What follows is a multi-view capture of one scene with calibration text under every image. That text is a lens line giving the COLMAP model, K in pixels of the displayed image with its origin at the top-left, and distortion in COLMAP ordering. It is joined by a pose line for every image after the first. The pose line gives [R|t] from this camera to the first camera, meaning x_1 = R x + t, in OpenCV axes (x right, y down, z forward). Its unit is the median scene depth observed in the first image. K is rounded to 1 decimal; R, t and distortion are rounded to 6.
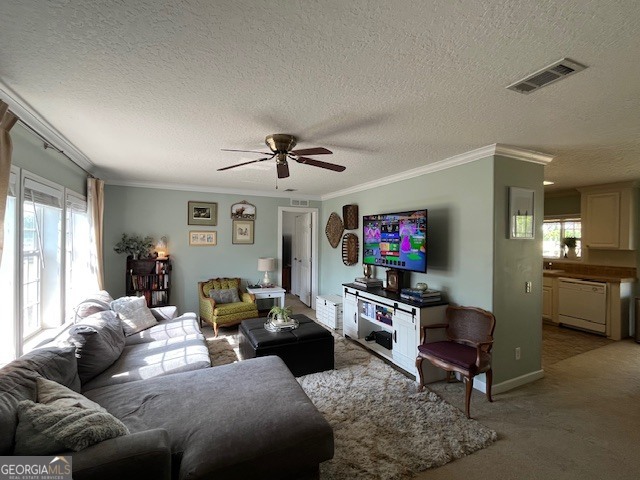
lens RADIAL K [[294.2, 0, 320.0], [0, 294.2, 240.0], [0, 0, 1]] dist [0.000432, 0.000164]
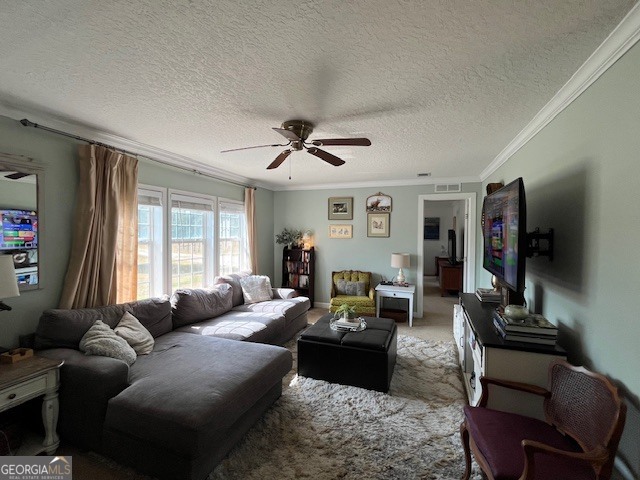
lens RADIAL K [[294.2, 0, 320.0], [0, 294.2, 240.0], [0, 0, 1]] dist [0.000432, 0.000164]
pose [[0.679747, 0.016591, -0.733259, 0.368428], [-0.004716, 0.999822, 0.018250, 0.005338], [0.733431, -0.008948, 0.679705, 0.236480]]
